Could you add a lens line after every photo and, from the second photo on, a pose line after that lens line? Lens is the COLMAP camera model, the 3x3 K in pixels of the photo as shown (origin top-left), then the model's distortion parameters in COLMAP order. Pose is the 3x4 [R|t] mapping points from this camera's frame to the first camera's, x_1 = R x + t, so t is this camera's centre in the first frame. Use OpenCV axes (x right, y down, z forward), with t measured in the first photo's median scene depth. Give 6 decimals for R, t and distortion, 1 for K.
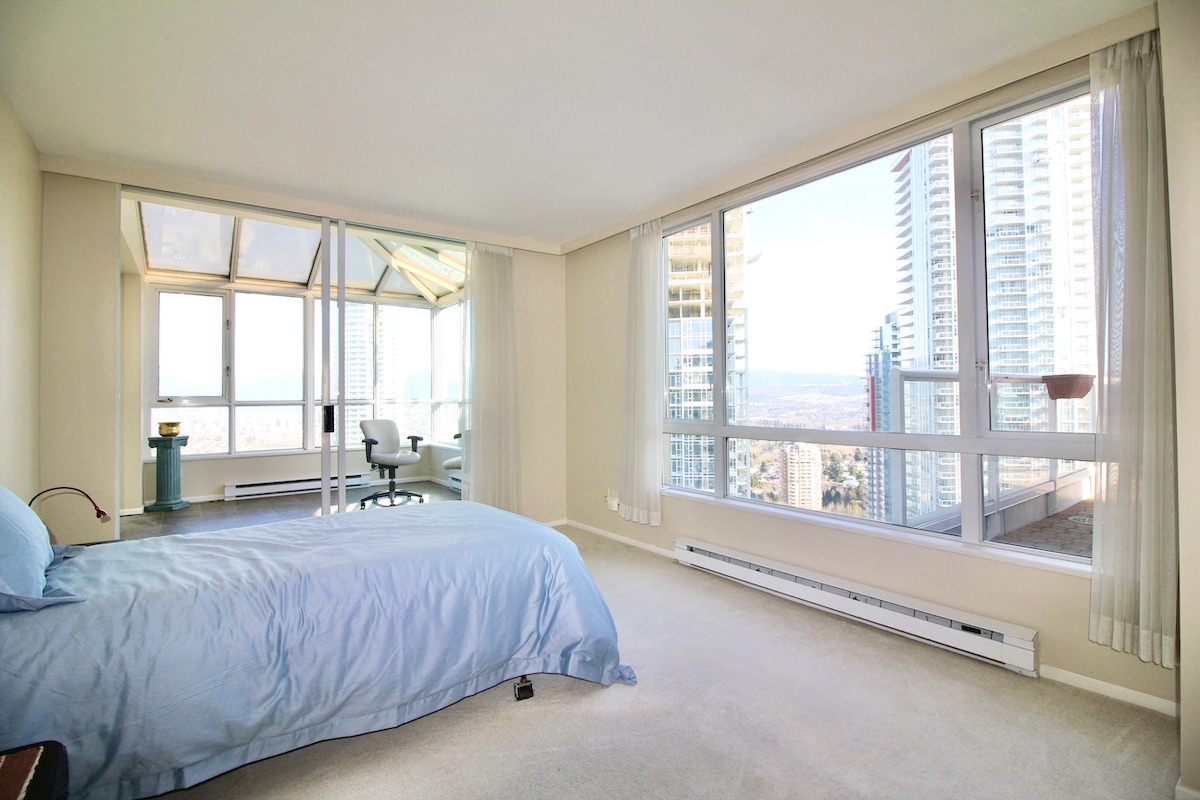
lens RADIAL K [[571.5, 0, 602.4], [0, 571.5, 395.1], [0, 0, 1]] dist [-0.012522, -0.001092]
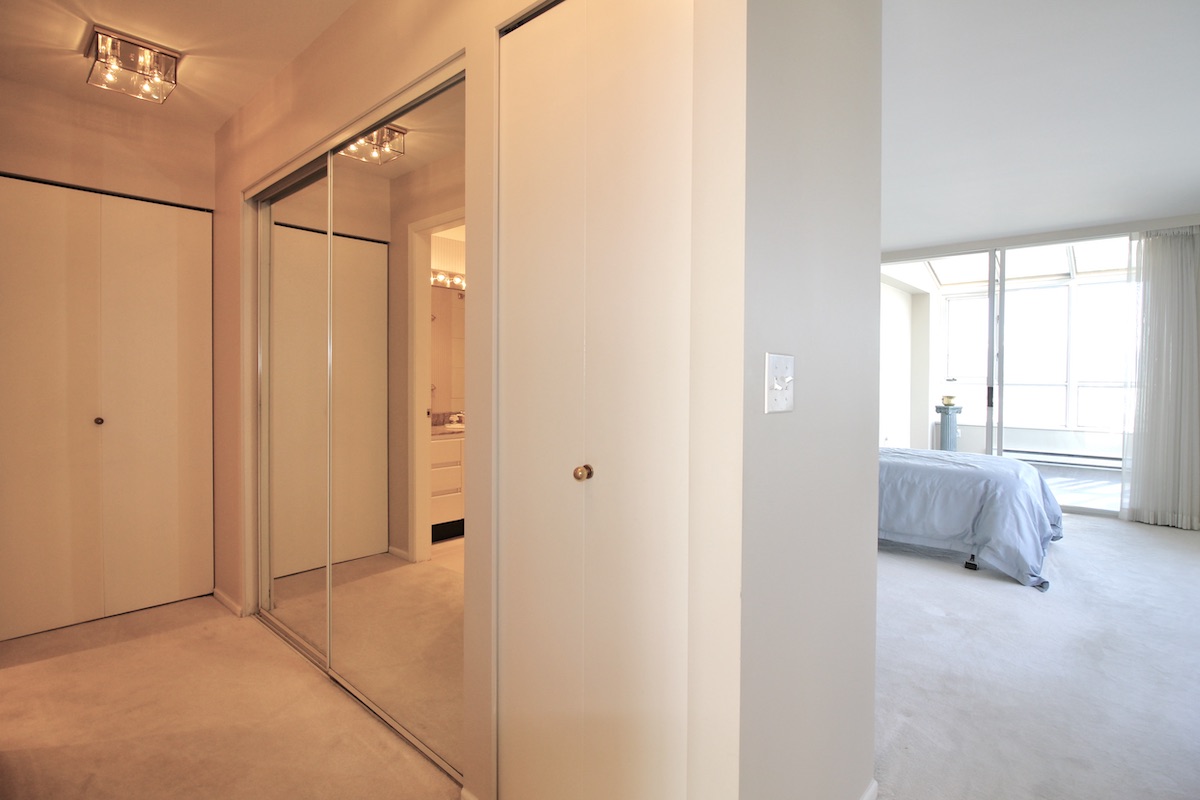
lens RADIAL K [[588.2, 0, 598.2], [0, 588.2, 394.6], [0, 0, 1]] dist [-0.000343, -0.000028]
pose [[0.198365, 0.042825, -0.979192, 0.489103], [-0.007260, 0.999082, 0.042224, -0.010656], [0.980101, -0.001267, 0.198494, -0.140813]]
